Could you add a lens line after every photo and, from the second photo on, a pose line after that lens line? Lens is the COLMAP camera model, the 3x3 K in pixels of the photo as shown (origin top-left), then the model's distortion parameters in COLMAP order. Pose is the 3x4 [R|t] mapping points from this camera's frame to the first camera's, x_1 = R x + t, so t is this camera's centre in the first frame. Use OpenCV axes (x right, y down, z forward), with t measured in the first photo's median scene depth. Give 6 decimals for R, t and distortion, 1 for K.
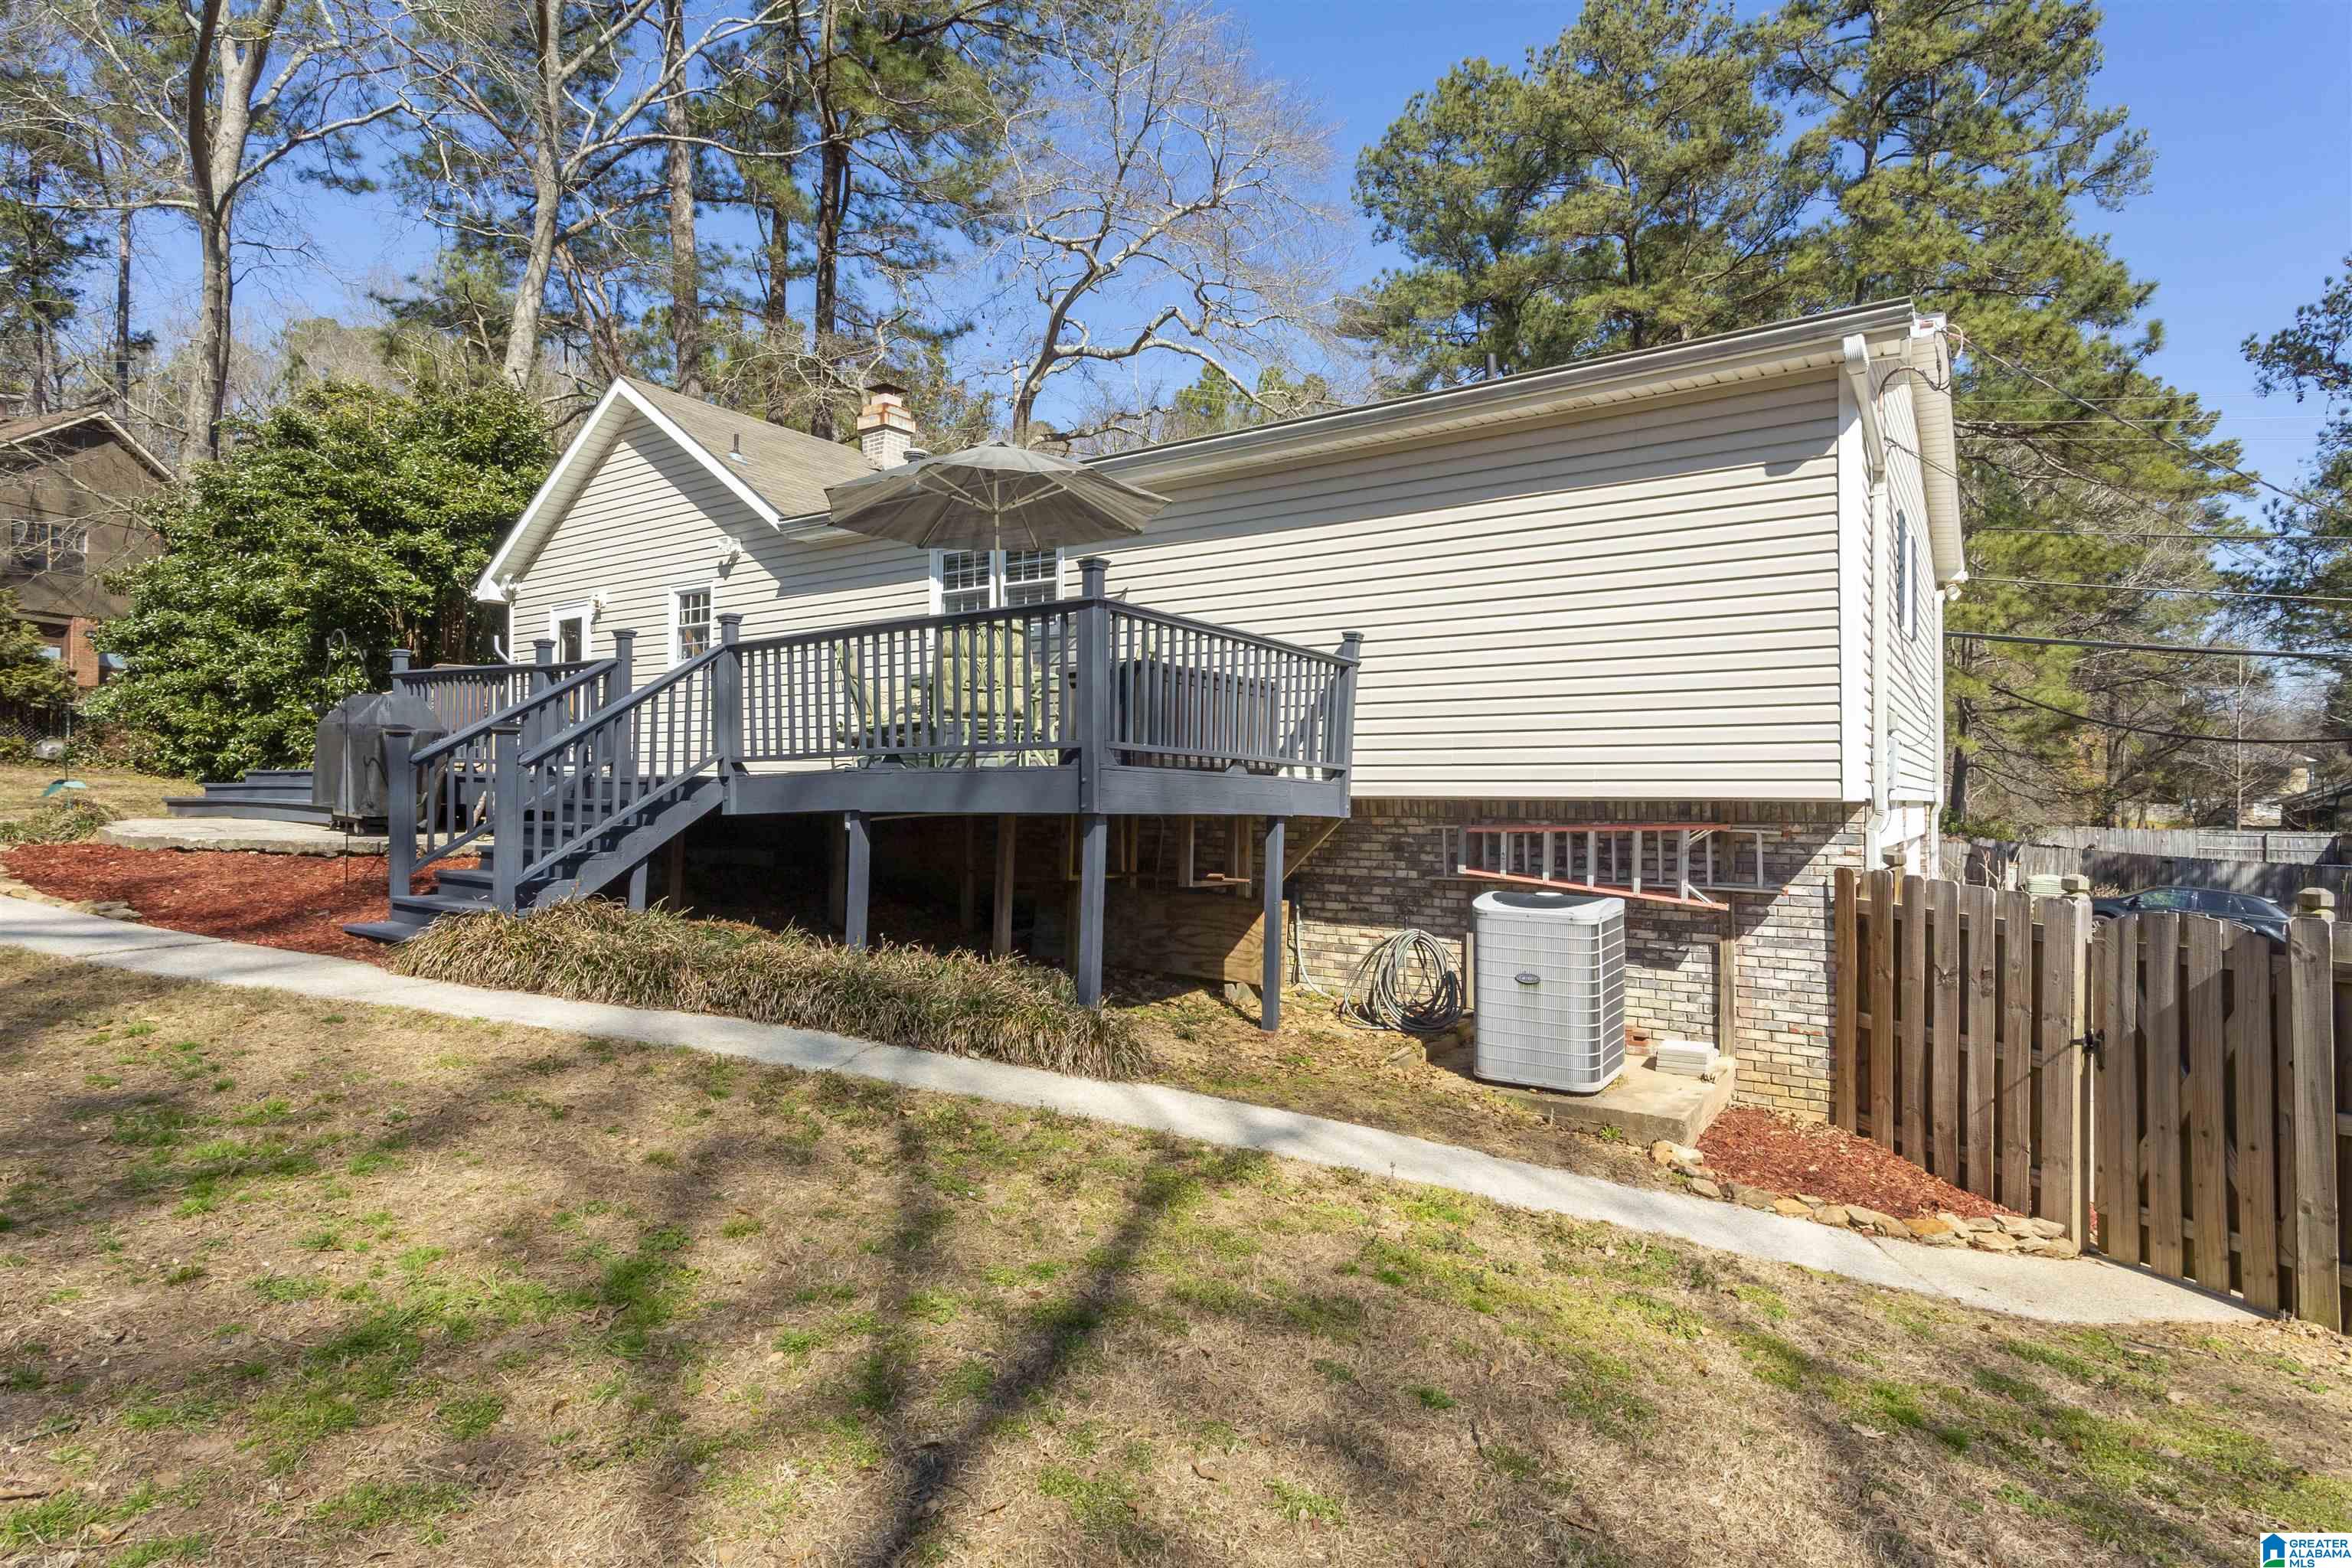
lens RADIAL K [[1237.6, 0, 1174.2], [0, 1237.6, 770.4], [0, 0, 1]] dist [-0.002585, -0.000223]
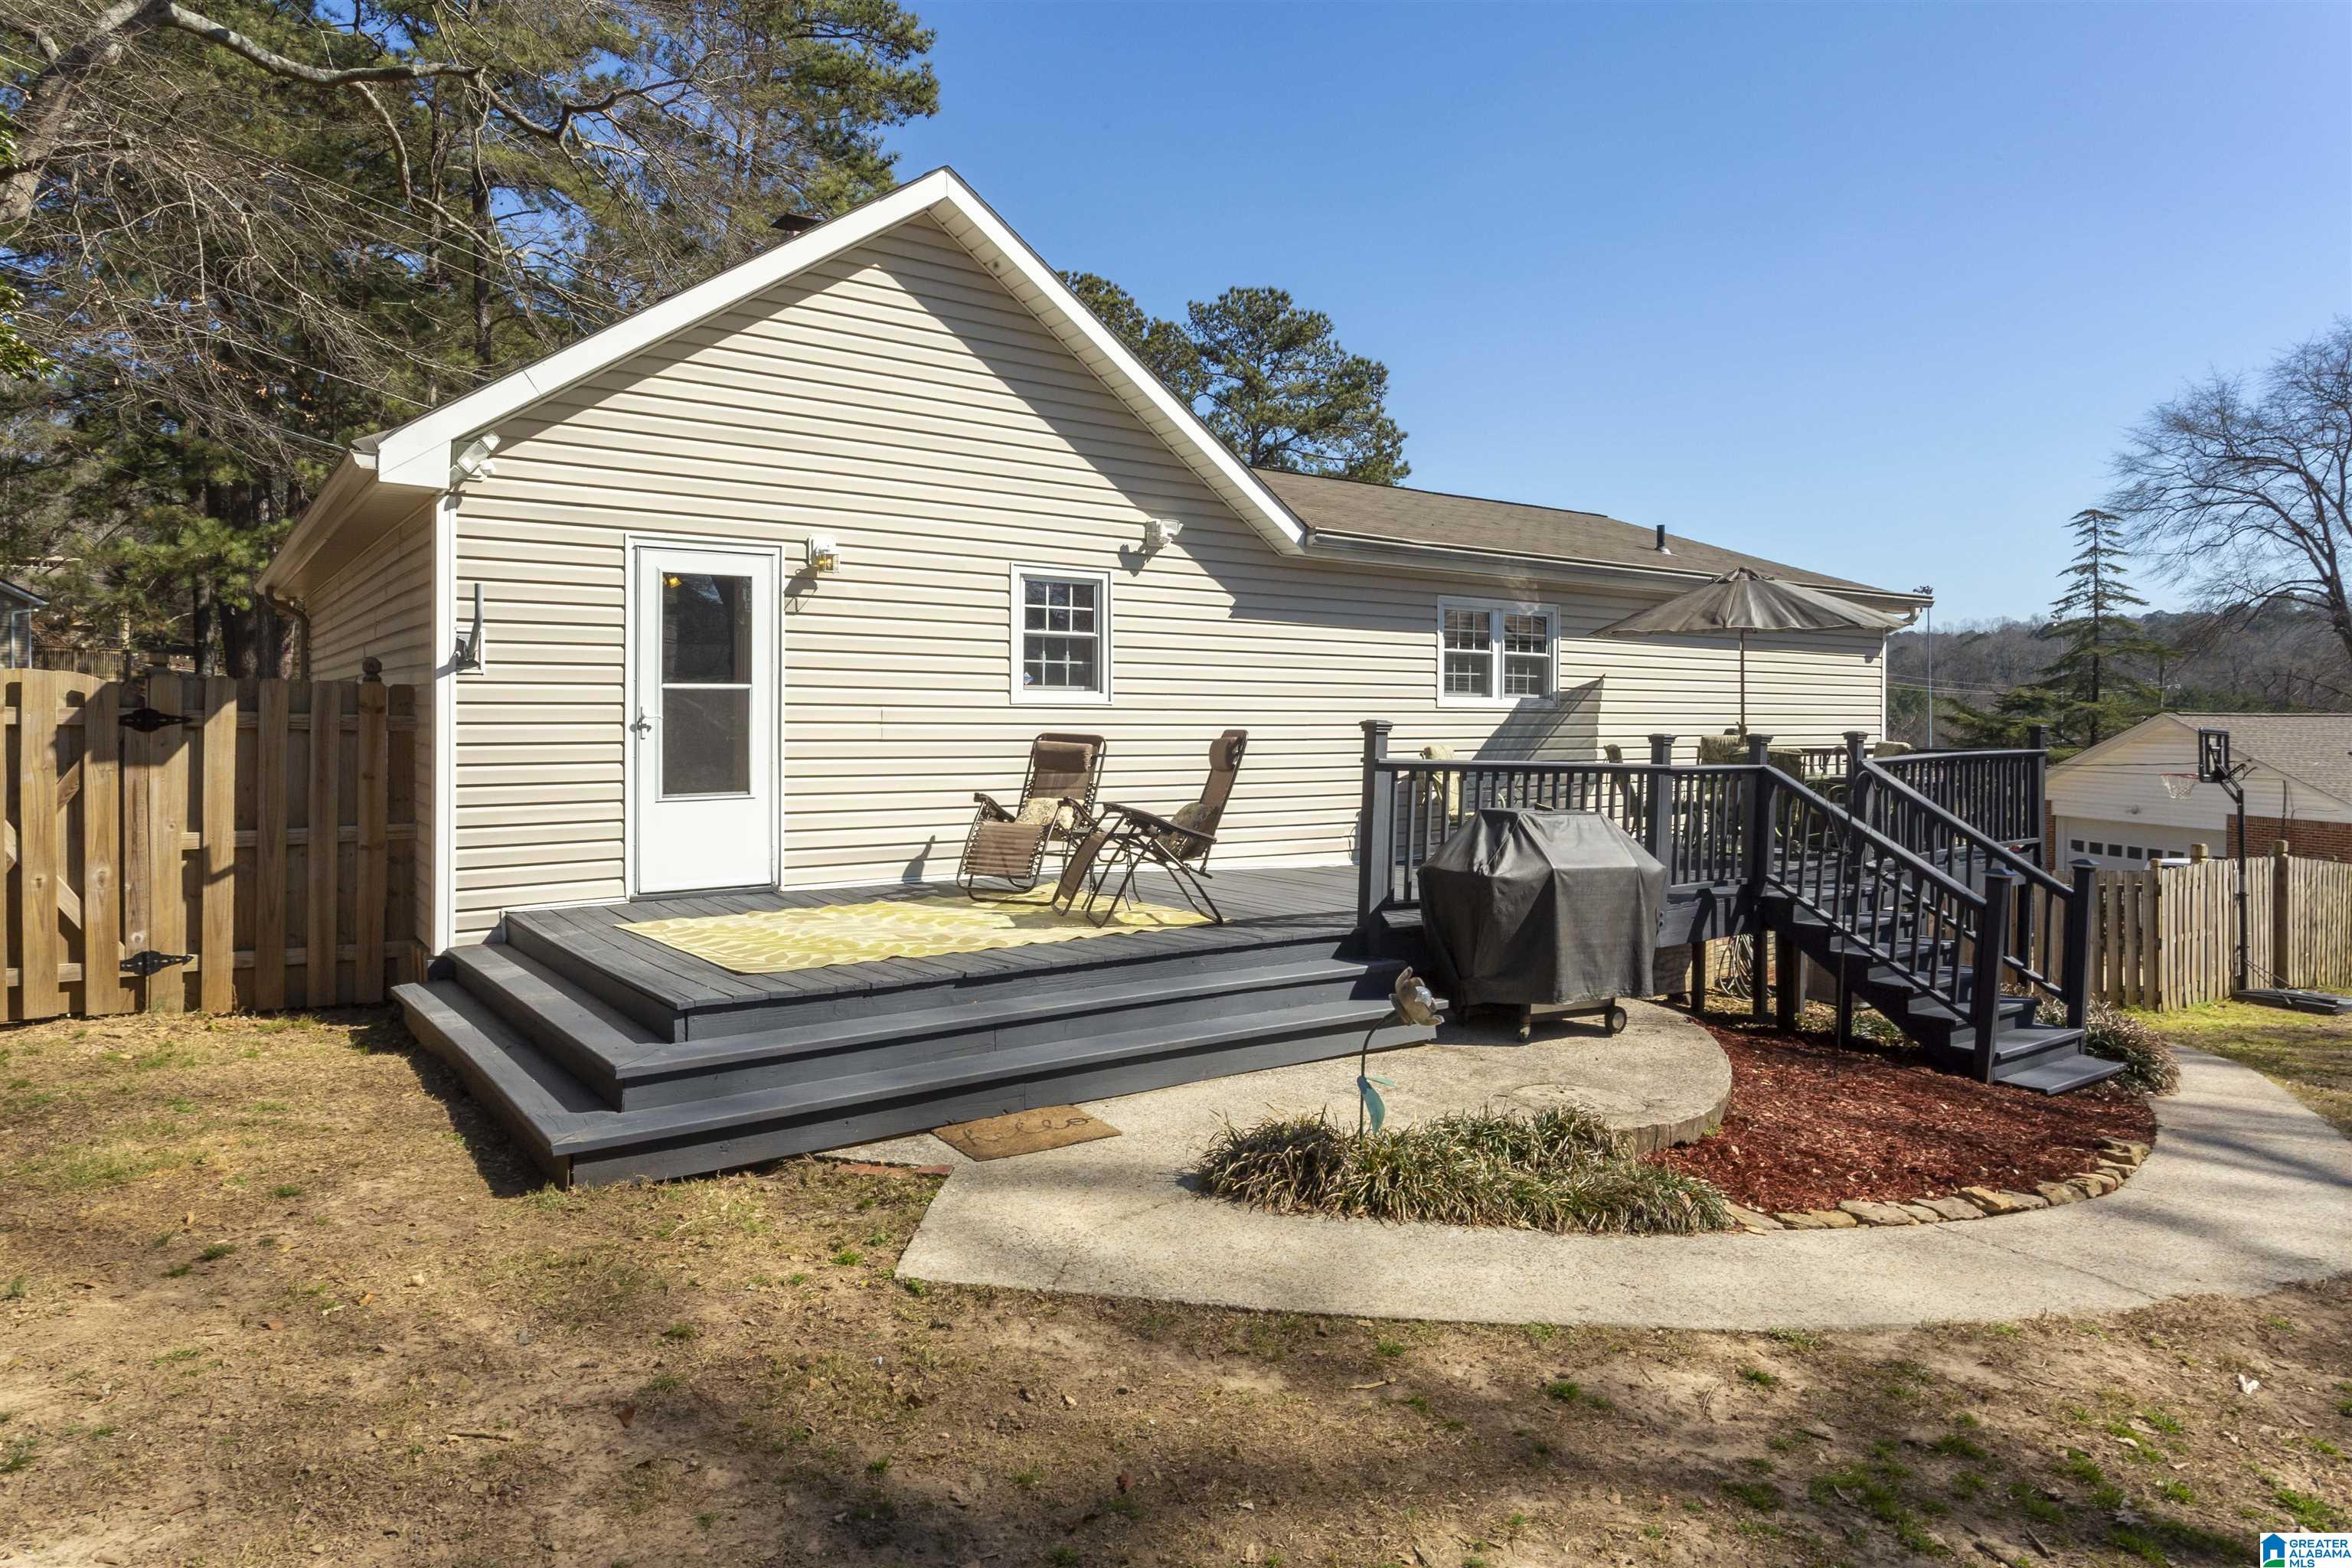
lens RADIAL K [[1428.4, 0, 1189.4], [0, 1428.4, 716.7], [0, 0, 1]] dist [-0.008085, -0.002623]
pose [[0.310135, -0.005468, 0.950677, -1.797575], [-0.023814, 0.999625, 0.013519, -0.148410], [-0.950394, -0.026832, 0.309889, 1.214446]]
